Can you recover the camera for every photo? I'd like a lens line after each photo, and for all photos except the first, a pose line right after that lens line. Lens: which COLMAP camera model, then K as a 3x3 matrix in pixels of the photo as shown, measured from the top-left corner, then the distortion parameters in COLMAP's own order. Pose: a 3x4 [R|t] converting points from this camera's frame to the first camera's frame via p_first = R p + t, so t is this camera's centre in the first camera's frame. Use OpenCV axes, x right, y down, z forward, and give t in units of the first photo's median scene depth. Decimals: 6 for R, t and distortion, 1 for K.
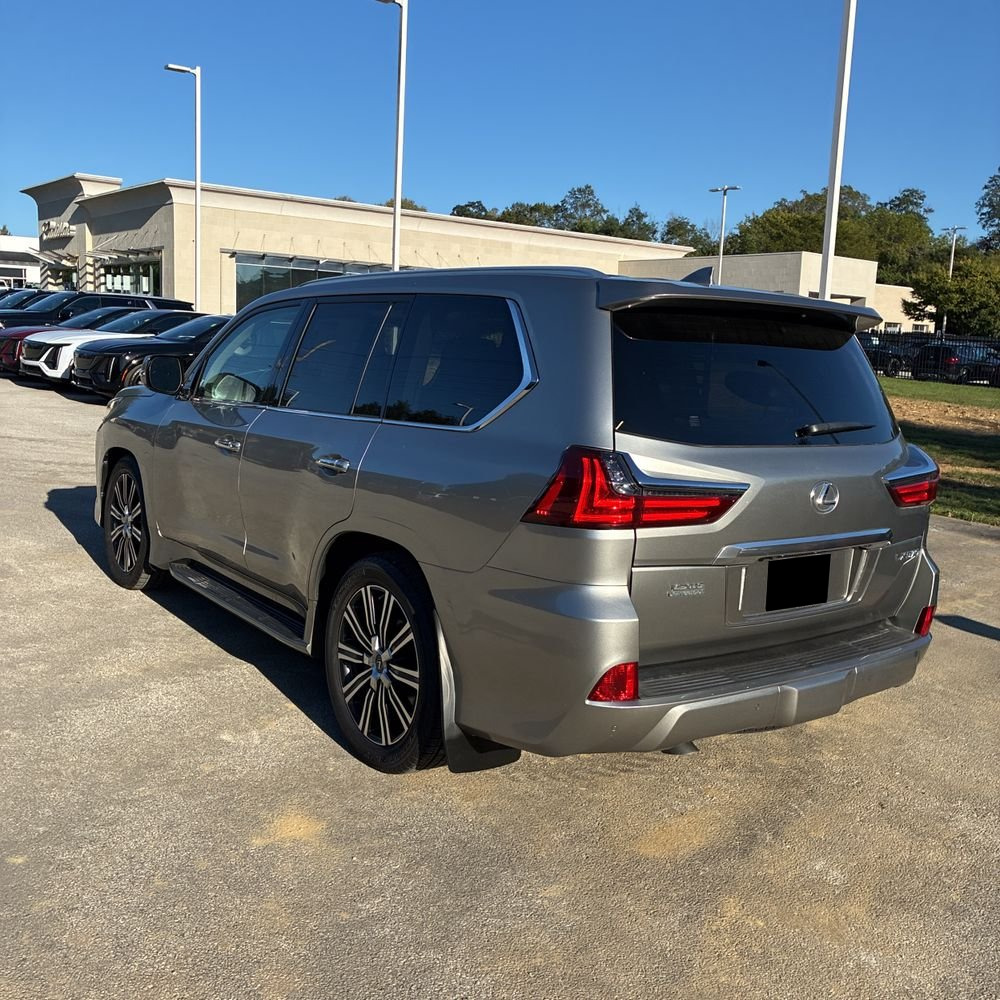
lens RADIAL K [[1016.2, 0, 492.8], [0, 1016.2, 495.3], [0, 0, 1]] dist [0.015755, 0.000000]
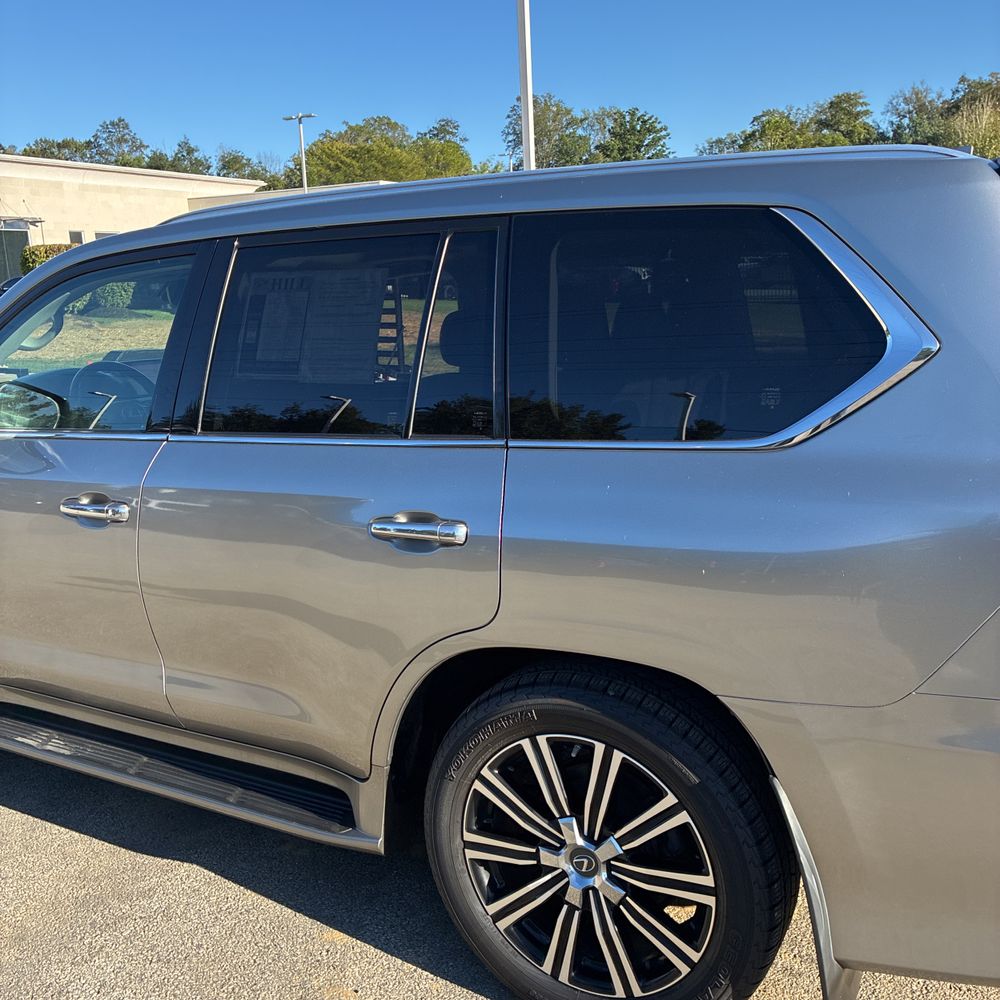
lens RADIAL K [[1005.8, 0, 501.3], [0, 1005.8, 501.0], [0, 0, 1]] dist [0.014688, 0.000000]
pose [[0.907262, -0.161461, 0.388339, -0.021691], [0.134900, 0.986303, 0.094916, -0.006186], [-0.398345, -0.033727, 0.916616, 0.031559]]
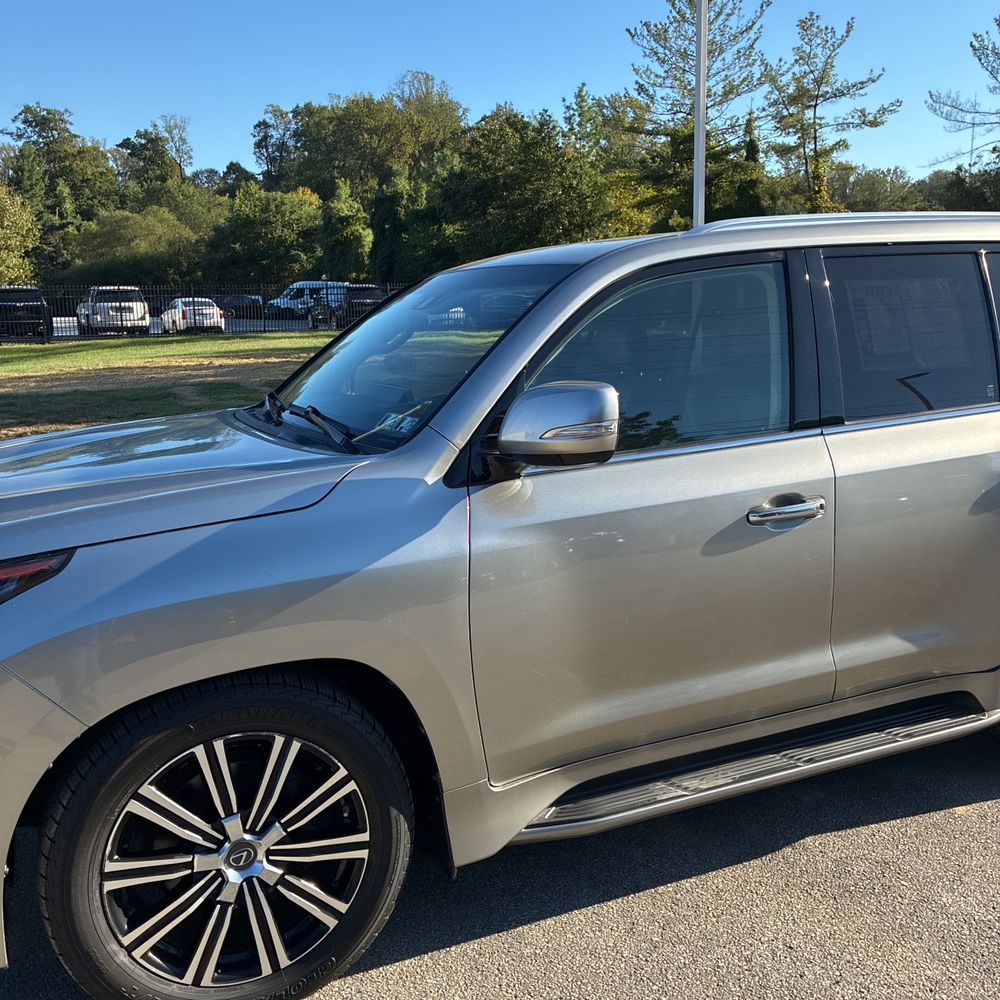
lens RADIAL K [[1005.8, 0, 486.7], [0, 1005.8, 505.9], [0, 0, 1]] dist [0.014688, 0.000000]
pose [[0.222088, -0.249749, 0.942498, -0.066533], [0.177909, 0.960790, 0.212674, -0.016226], [-0.958658, 0.120447, 0.257813, 0.081390]]
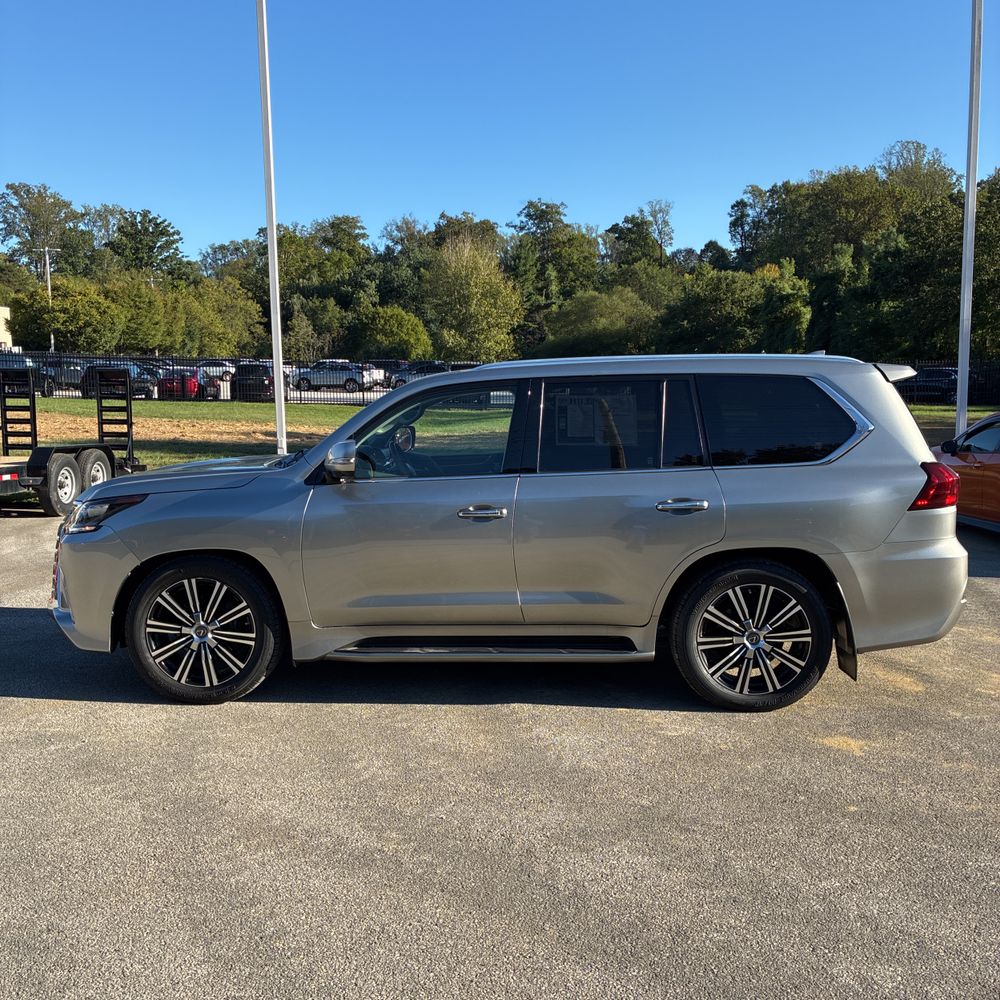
lens RADIAL K [[1005.8, 0, 490.8], [0, 1005.8, 501.4], [0, 0, 1]] dist [0.014688, 0.000000]
pose [[0.625665, -0.147982, 0.765927, -0.087124], [0.151530, 0.986196, 0.066759, -0.010724], [-0.765233, 0.074292, 0.639452, 0.023509]]
